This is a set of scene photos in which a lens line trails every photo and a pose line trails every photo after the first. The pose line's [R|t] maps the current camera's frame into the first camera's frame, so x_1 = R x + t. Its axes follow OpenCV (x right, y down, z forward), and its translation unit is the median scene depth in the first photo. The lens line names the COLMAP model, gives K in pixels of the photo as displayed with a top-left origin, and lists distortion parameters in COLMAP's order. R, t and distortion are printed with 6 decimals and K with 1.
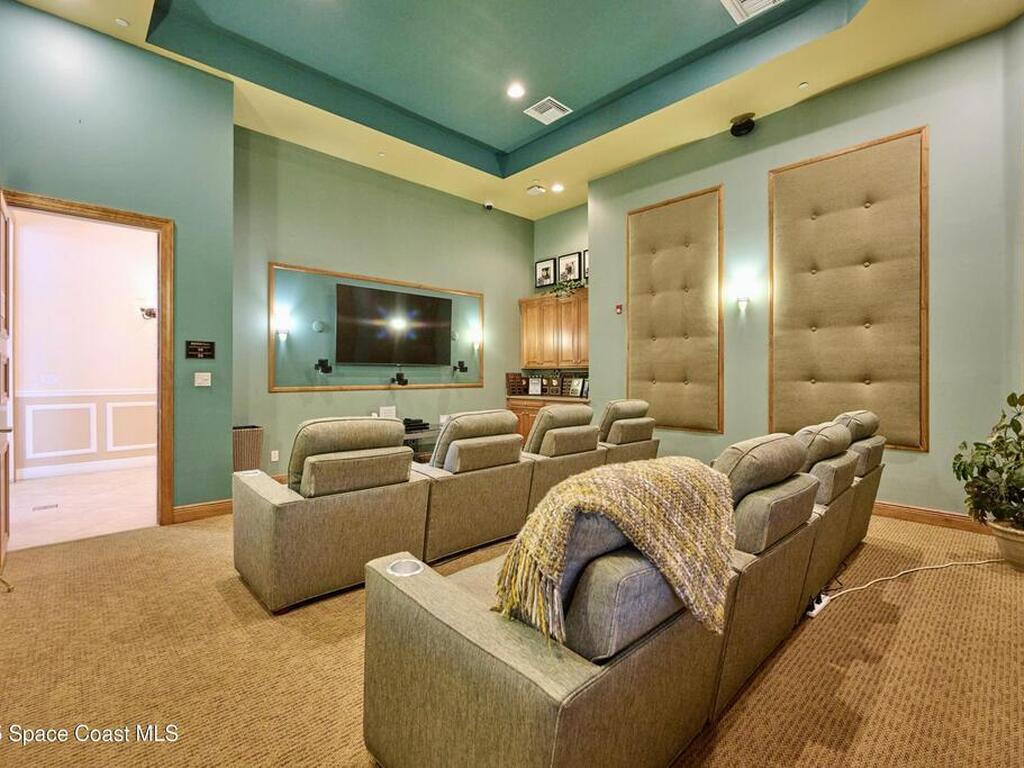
lens RADIAL K [[462.3, 0, 512.4], [0, 462.3, 377.4], [0, 0, 1]] dist [0.000408, -0.000216]
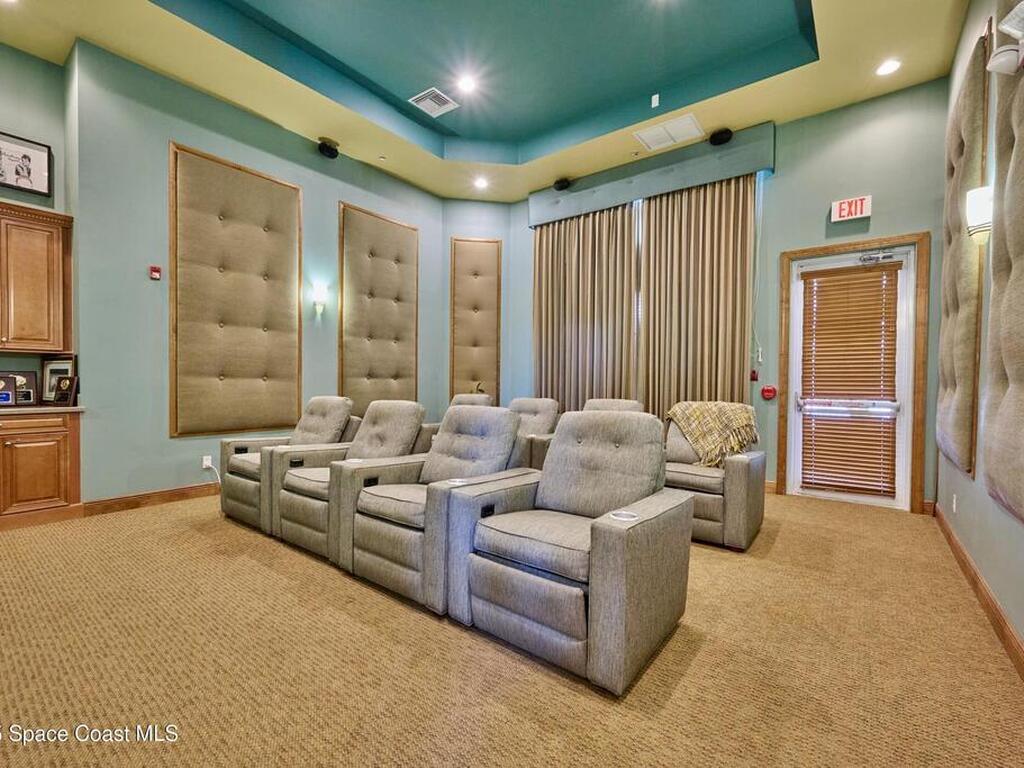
lens RADIAL K [[462.3, 0, 511.6], [0, 462.3, 388.3], [0, 0, 1]] dist [0.000408, -0.000216]
pose [[-0.159451, -0.020723, 0.986988, -0.664634], [-0.006043, 0.999781, 0.020015, 0.009277], [-0.987187, -0.002773, -0.159541, 0.715796]]
